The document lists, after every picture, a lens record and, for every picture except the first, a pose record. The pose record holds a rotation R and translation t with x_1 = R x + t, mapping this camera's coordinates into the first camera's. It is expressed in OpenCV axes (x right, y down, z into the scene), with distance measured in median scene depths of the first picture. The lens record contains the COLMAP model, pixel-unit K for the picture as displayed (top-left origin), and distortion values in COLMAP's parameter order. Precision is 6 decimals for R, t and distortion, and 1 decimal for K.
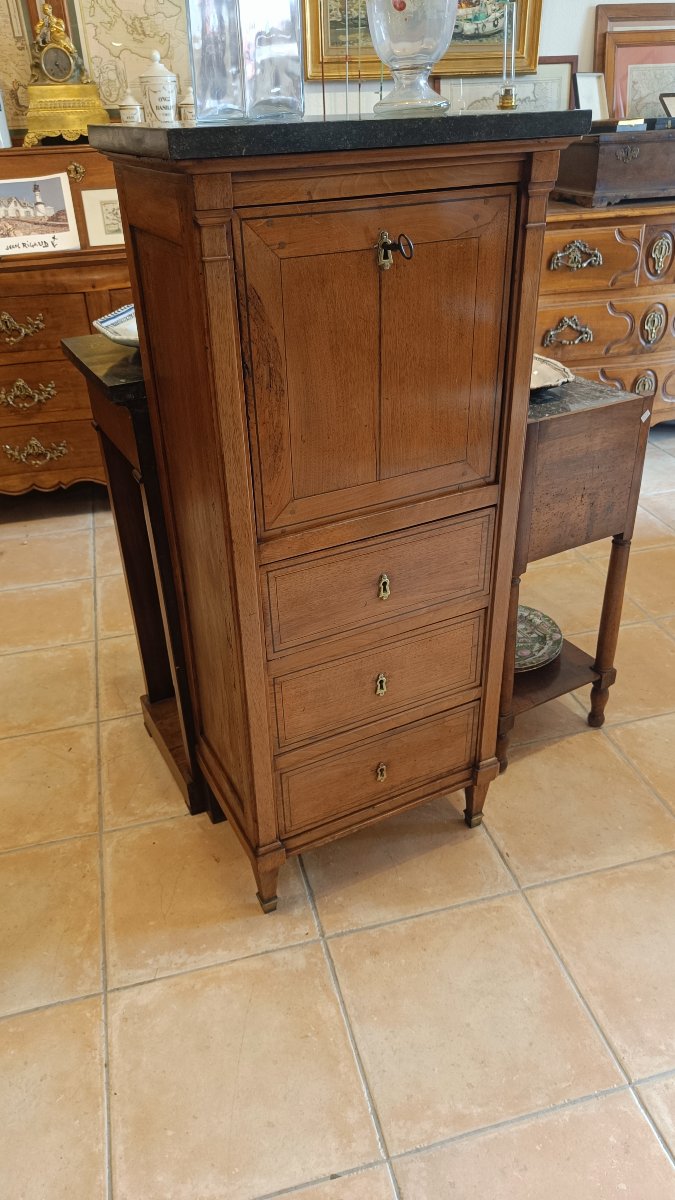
lens RADIAL K [[841.8, 0, 341.7], [0, 841.8, 604.9], [0, 0, 1]] dist [-0.005302, 0.003220]
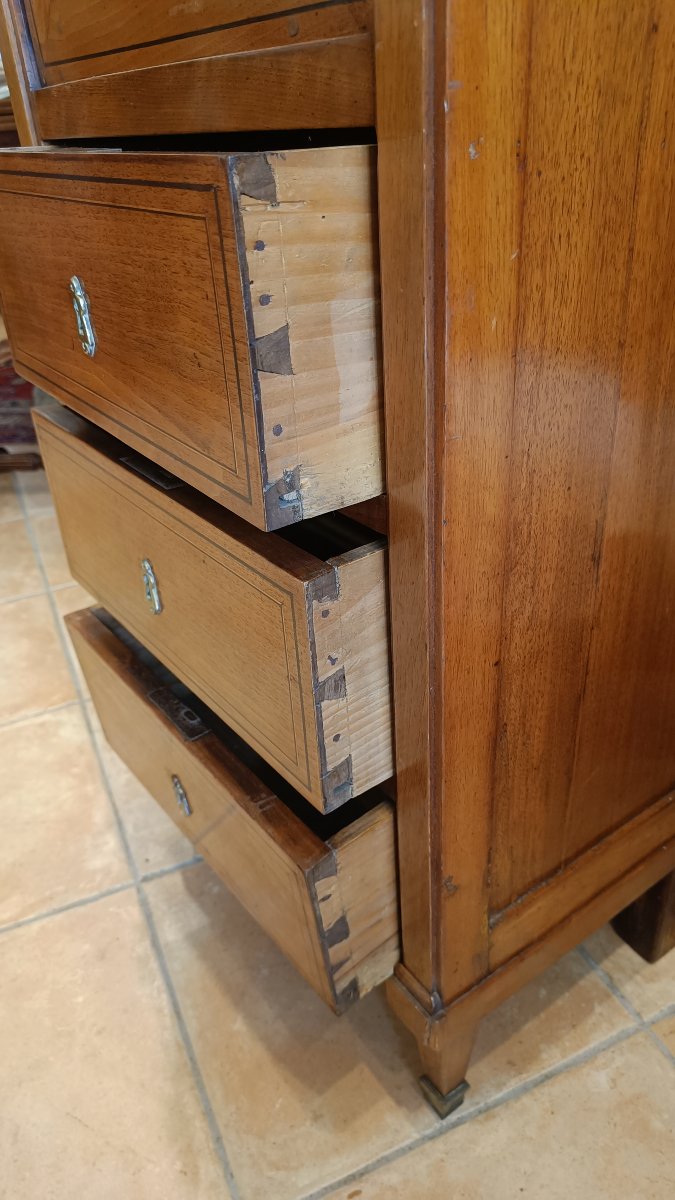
lens RADIAL K [[851.9, 0, 337.5], [0, 851.9, 600.0], [0, 0, 1]] dist [-0.026149, 0.021412]
pose [[0.164056, 0.514429, -0.841694, 0.432077], [-0.464170, 0.793148, 0.394287, -0.089931], [0.870420, 0.326004, 0.368903, 0.837522]]
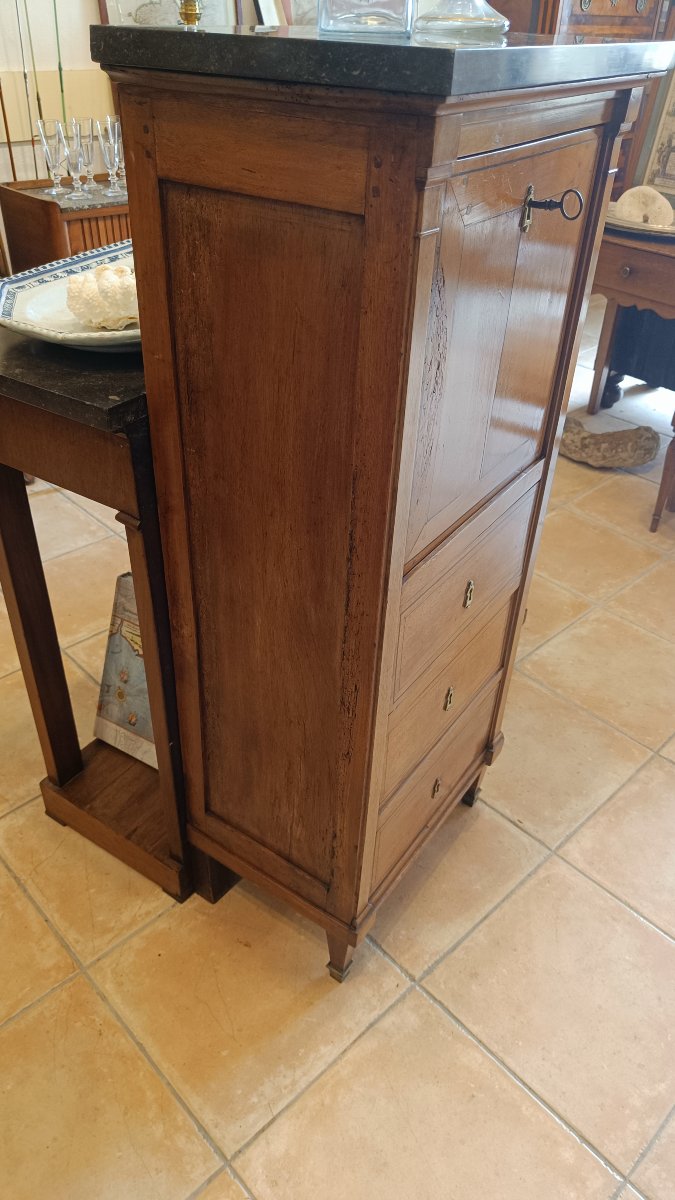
lens RADIAL K [[838.4, 0, 335.9], [0, 838.4, 596.7], [0, 0, 1]] dist [0.000099, -0.004569]
pose [[0.875887, -0.227561, 0.425486, -0.391410], [0.194545, 0.973504, 0.120172, -0.134487], [-0.441559, -0.022481, 0.896951, 0.241830]]
